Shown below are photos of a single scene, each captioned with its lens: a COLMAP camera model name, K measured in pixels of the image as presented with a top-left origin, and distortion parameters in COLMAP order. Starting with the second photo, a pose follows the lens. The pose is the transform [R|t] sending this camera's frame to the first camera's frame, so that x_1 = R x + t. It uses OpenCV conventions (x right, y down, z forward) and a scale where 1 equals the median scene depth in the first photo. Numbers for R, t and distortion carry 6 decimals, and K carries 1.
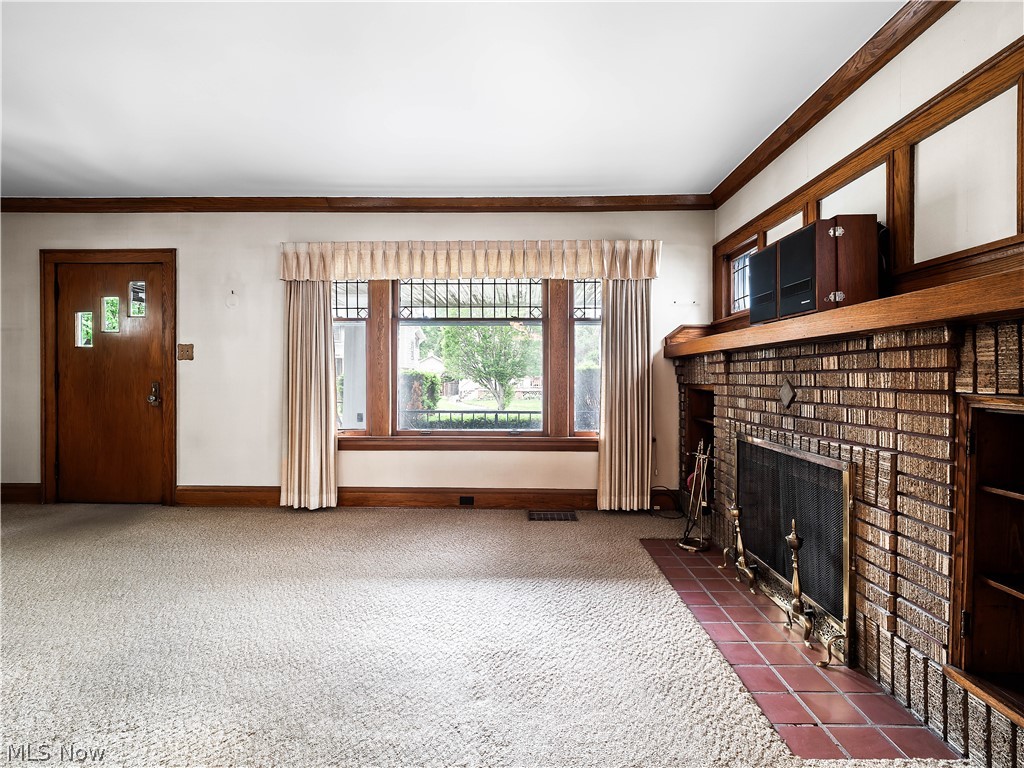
lens RADIAL K [[496.9, 0, 512.0], [0, 496.9, 384.0], [0, 0, 1]] dist [0.003584, -0.001770]
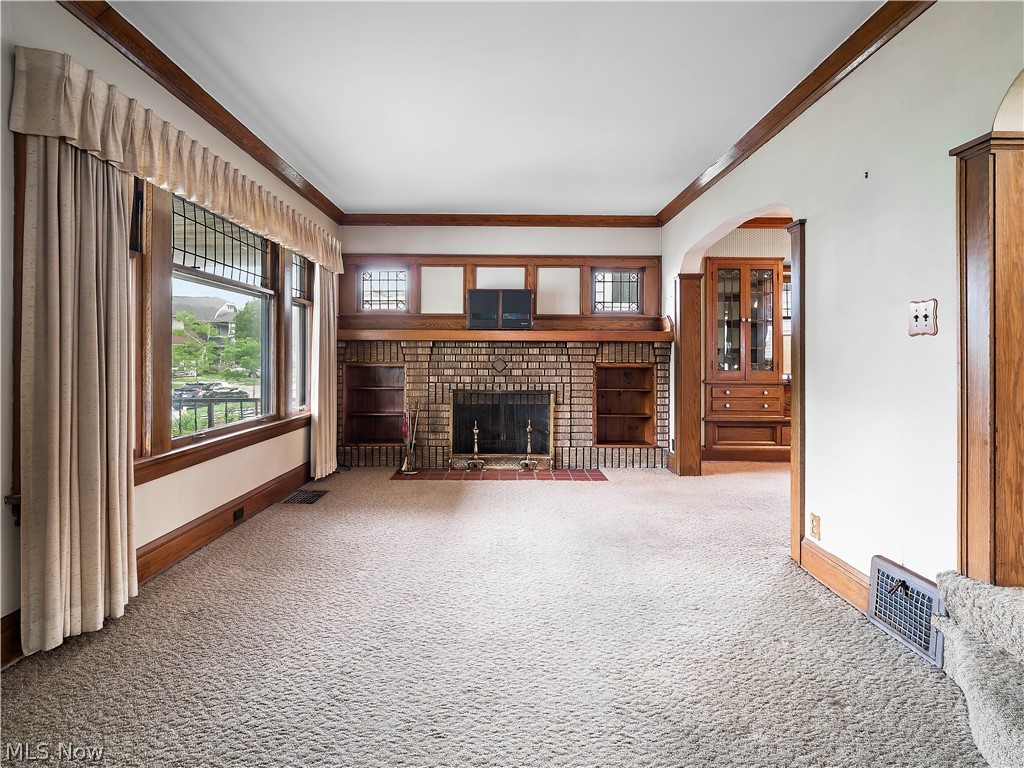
lens RADIAL K [[503.1, 0, 509.9], [0, 503.1, 355.7], [0, 0, 1]] dist [0.000299, -0.001296]
pose [[-0.021292, 0.004511, 0.999763, -0.934983], [0.009176, 0.999949, -0.004316, -0.006199], [-0.999731, 0.009082, -0.021333, 0.617354]]
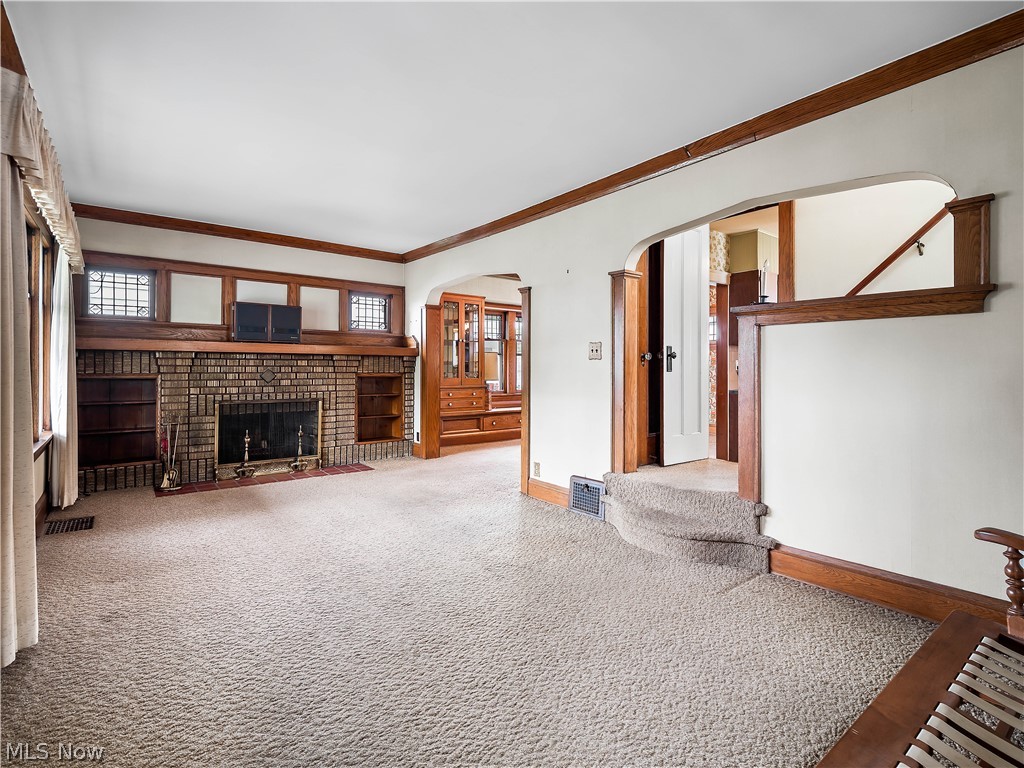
lens RADIAL K [[494.4, 0, 512.6], [0, 494.4, 364.9], [0, 0, 1]] dist [0.001265, -0.001263]
pose [[-0.630031, 0.001502, 0.776568, -1.105909], [0.005989, 0.999978, 0.002925, -0.017688], [-0.776547, 0.006494, -0.630026, 0.944094]]
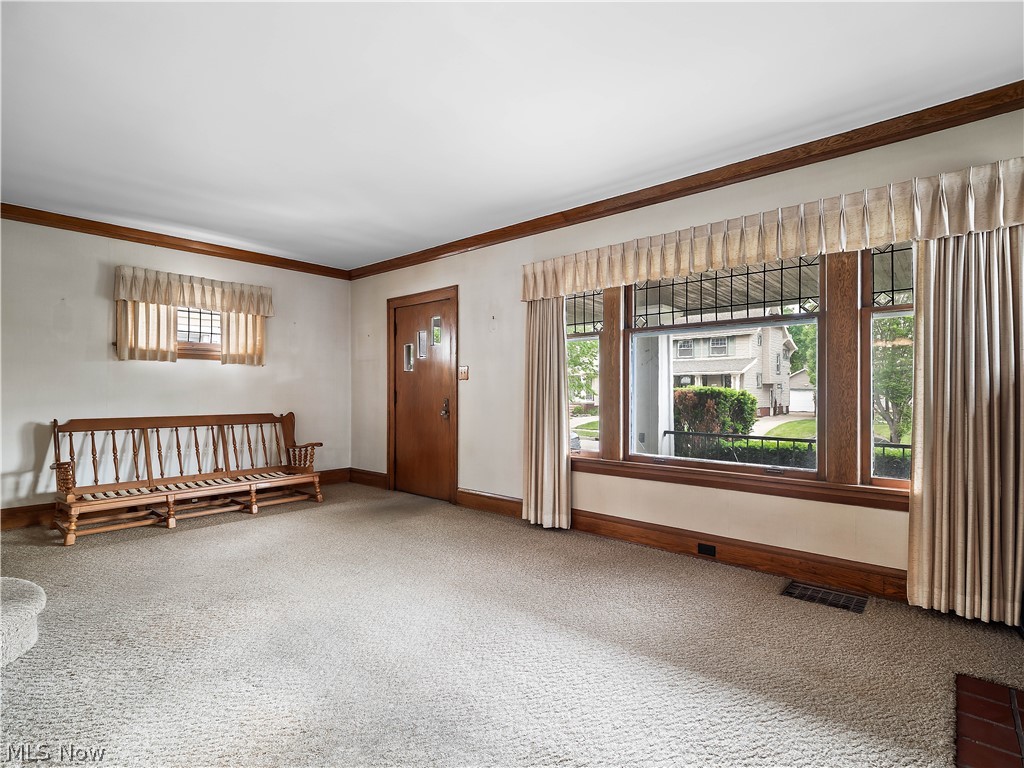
lens RADIAL K [[510.1, 0, 511.8], [0, 510.1, 396.3], [0, 0, 1]] dist [0.017565, -0.013747]
pose [[0.771057, 0.003677, -0.636755, 0.200940], [-0.010046, 0.999929, -0.006391, -0.003905], [0.636686, 0.011325, 0.771040, 0.169457]]
